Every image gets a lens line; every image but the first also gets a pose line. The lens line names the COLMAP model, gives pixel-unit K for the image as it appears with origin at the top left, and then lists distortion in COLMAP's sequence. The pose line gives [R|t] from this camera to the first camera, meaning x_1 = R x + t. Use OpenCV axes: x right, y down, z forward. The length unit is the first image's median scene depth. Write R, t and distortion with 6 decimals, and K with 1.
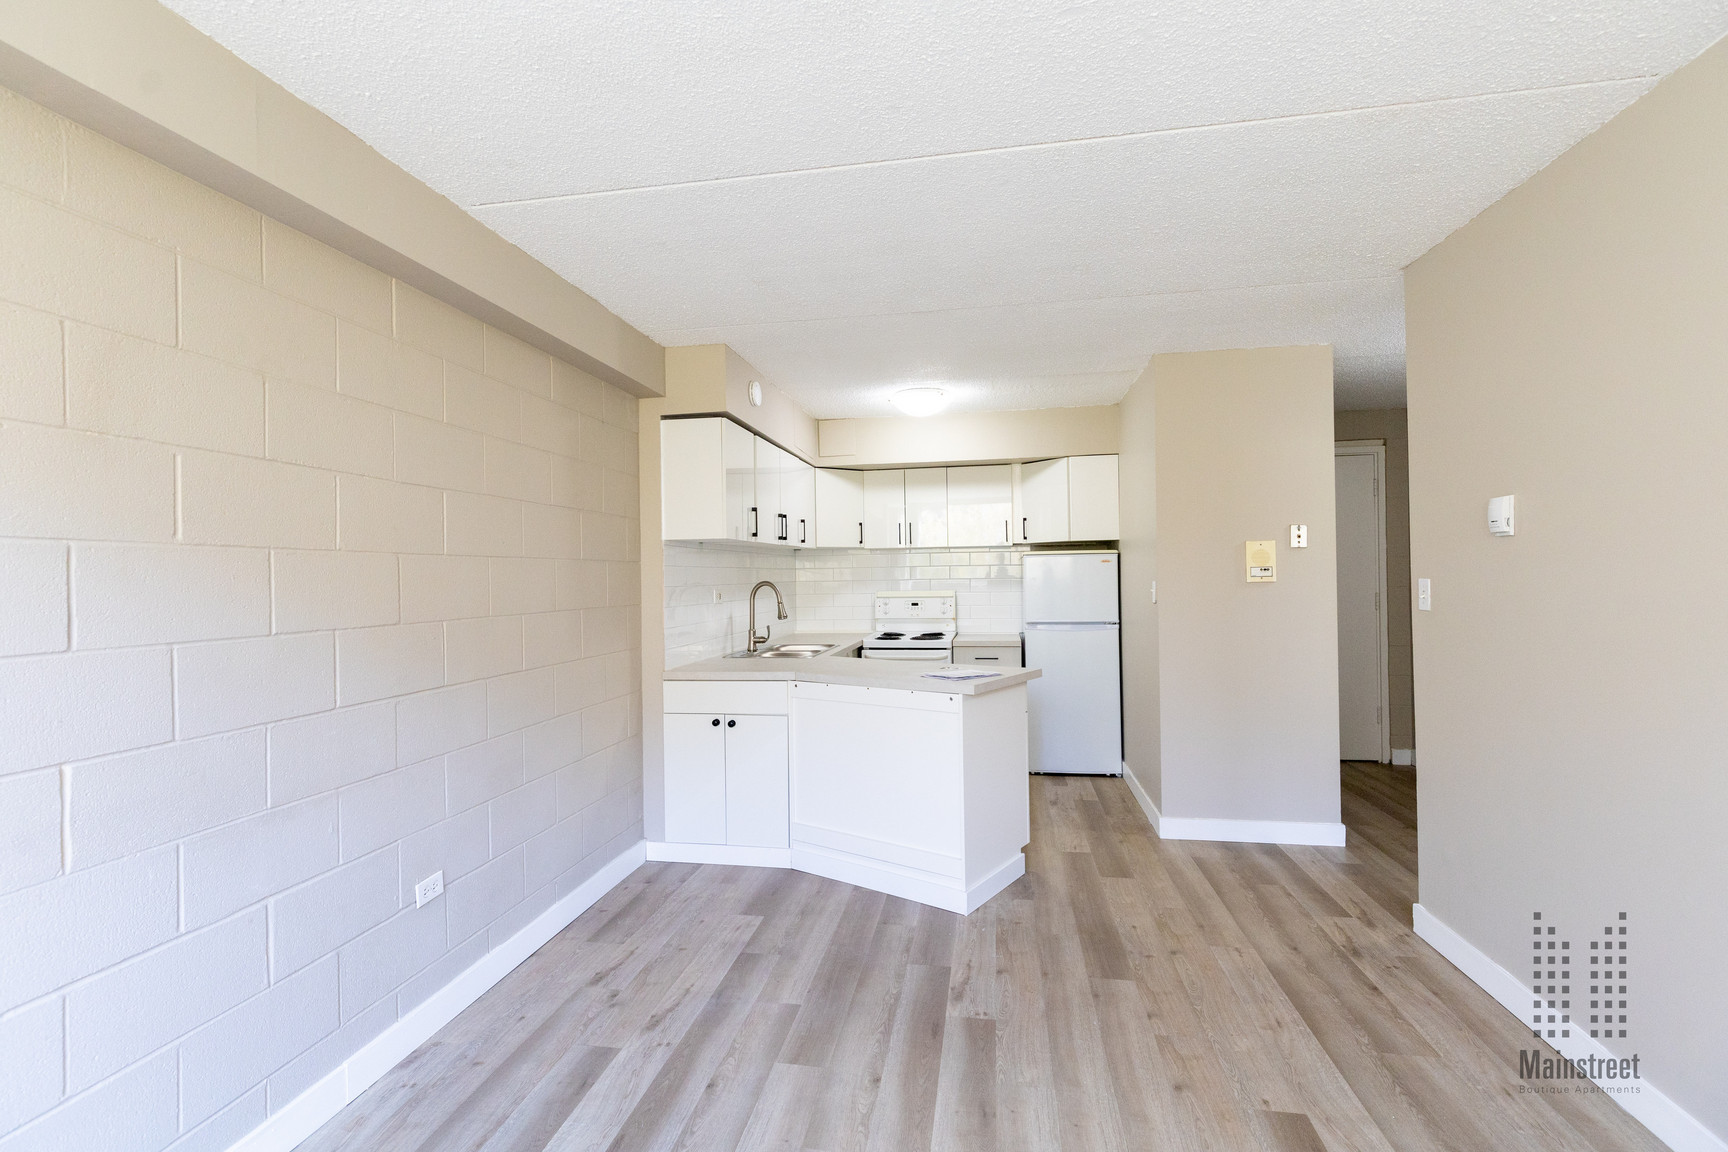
lens RADIAL K [[786.4, 0, 863.1], [0, 786.4, 572.1], [0, 0, 1]] dist [0.003805, 0.000049]
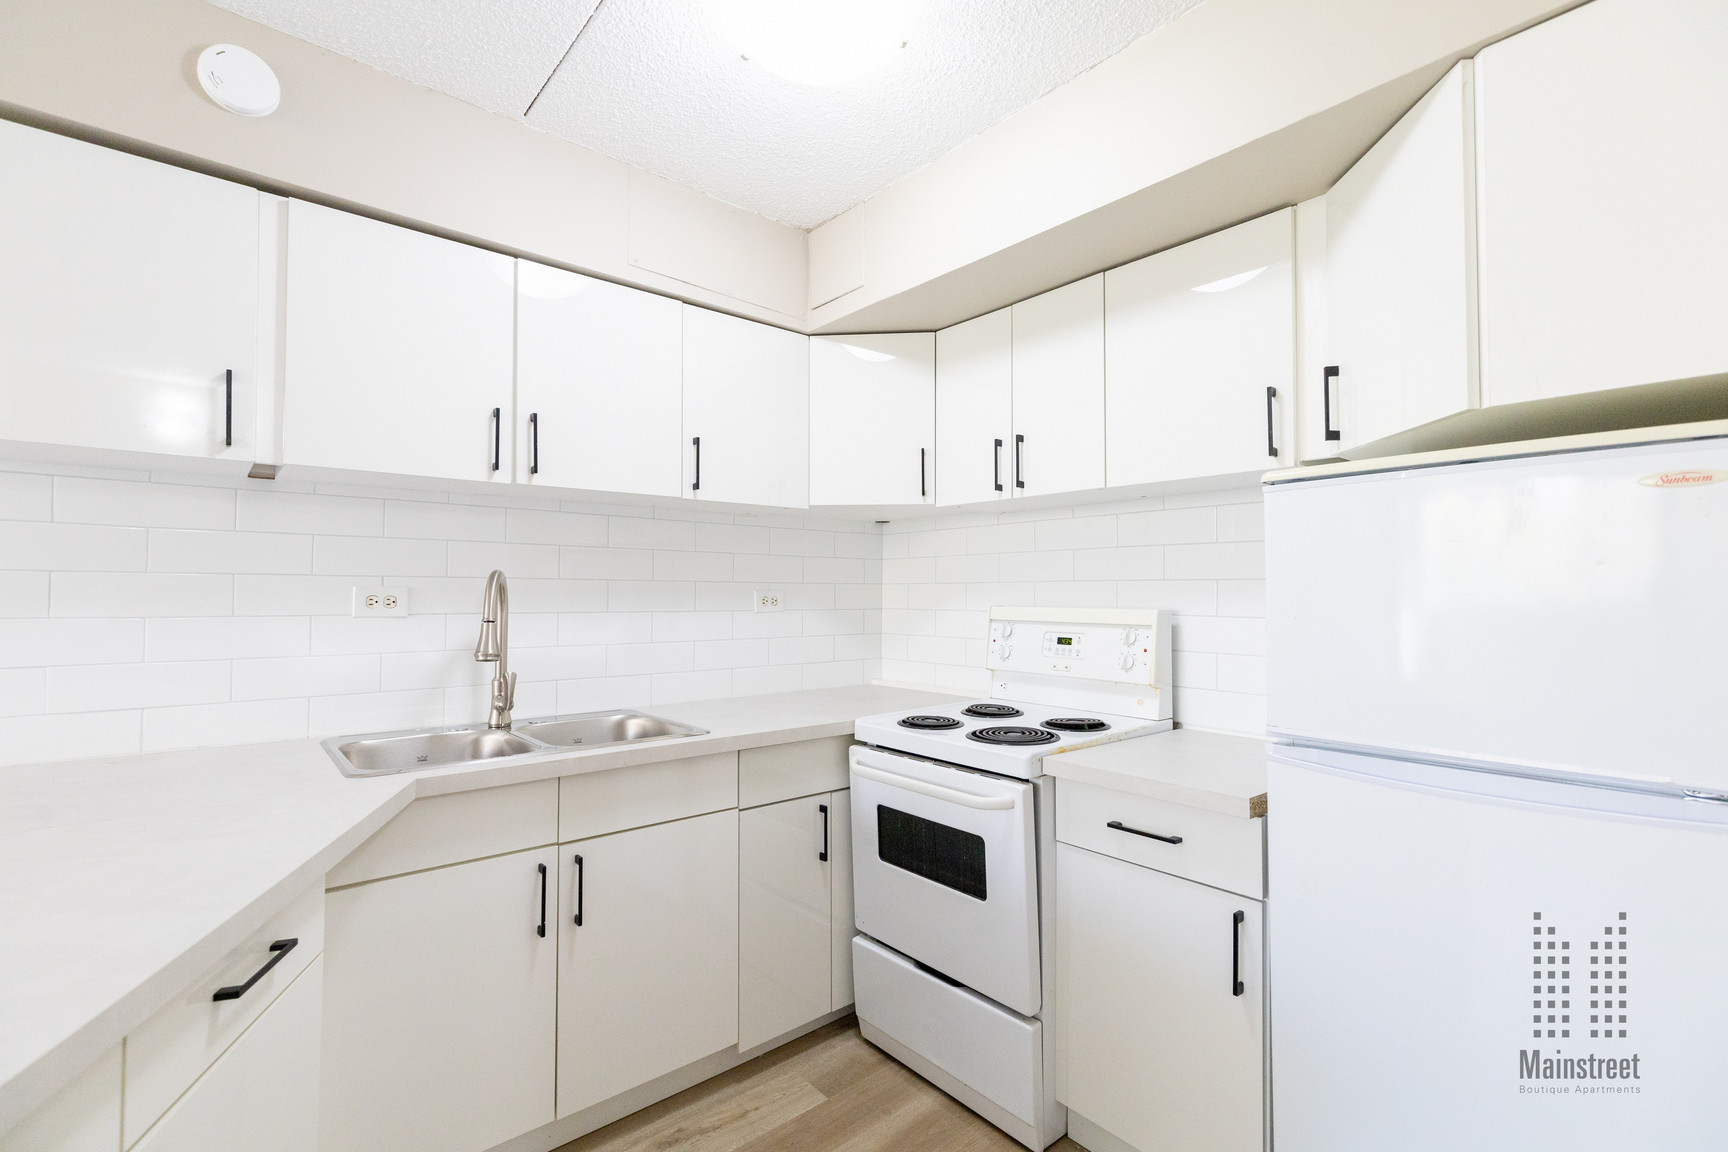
lens RADIAL K [[786.4, 0, 864.5], [0, 786.4, 575.0], [0, 0, 1]] dist [0.003805, 0.000049]
pose [[0.764923, 0.001939, -0.644119, 0.265781], [-0.015769, 0.999752, -0.015716, 0.015955], [0.643929, 0.022178, 0.764764, 0.671444]]
